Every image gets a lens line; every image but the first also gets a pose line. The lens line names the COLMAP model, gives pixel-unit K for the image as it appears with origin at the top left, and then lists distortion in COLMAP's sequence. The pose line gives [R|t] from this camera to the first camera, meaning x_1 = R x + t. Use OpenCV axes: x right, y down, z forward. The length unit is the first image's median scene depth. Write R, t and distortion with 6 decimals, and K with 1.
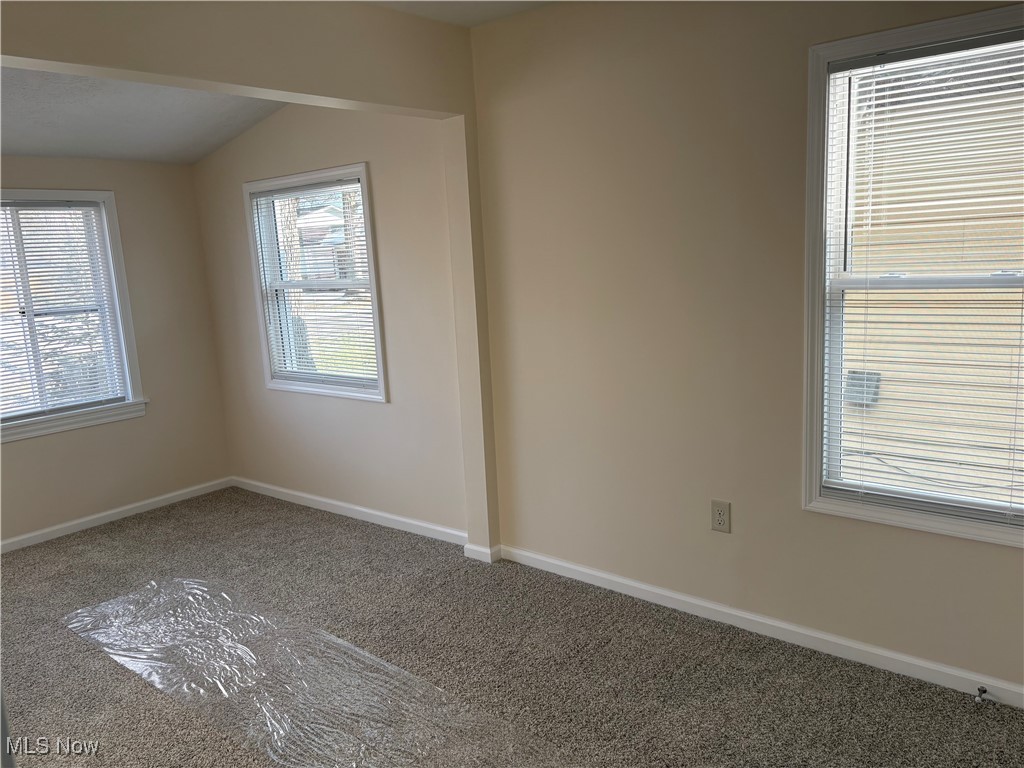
lens RADIAL K [[775.4, 0, 515.2], [0, 775.4, 387.7], [0, 0, 1]] dist [0.037940, -0.033630]
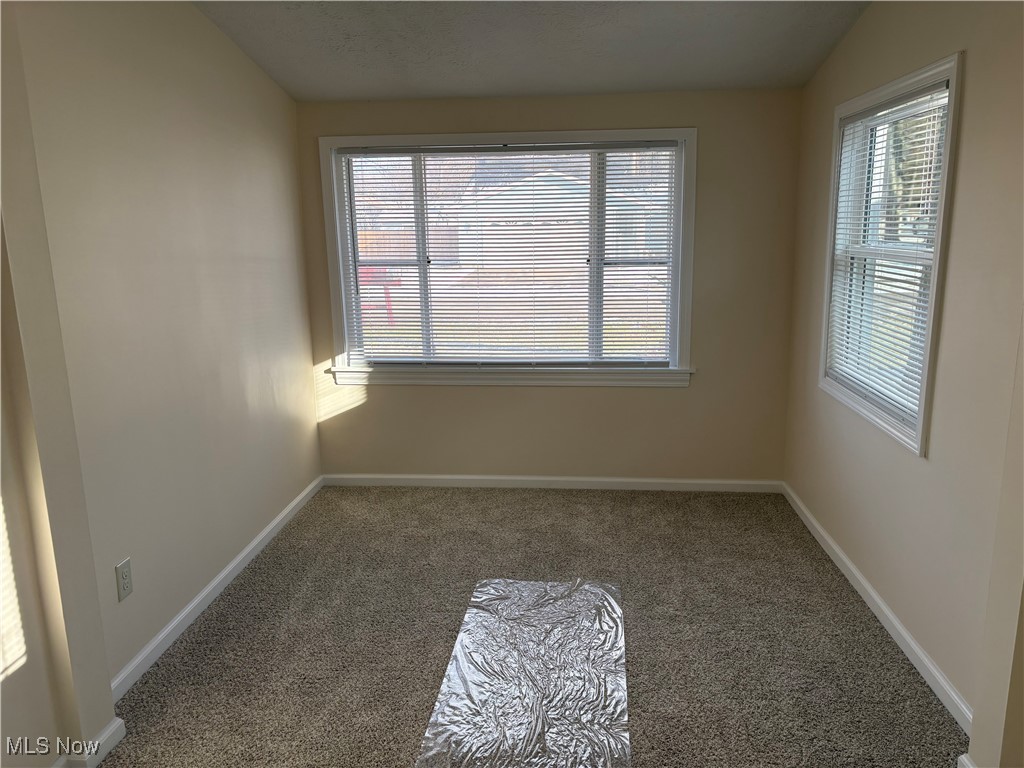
lens RADIAL K [[775.4, 0, 509.8], [0, 775.4, 381.9], [0, 0, 1]] dist [0.037940, -0.033630]
pose [[0.565717, 0.213972, -0.796354, 0.115352], [-0.166242, 0.975512, 0.144014, -0.066494], [0.807668, 0.050916, 0.587435, 0.340511]]
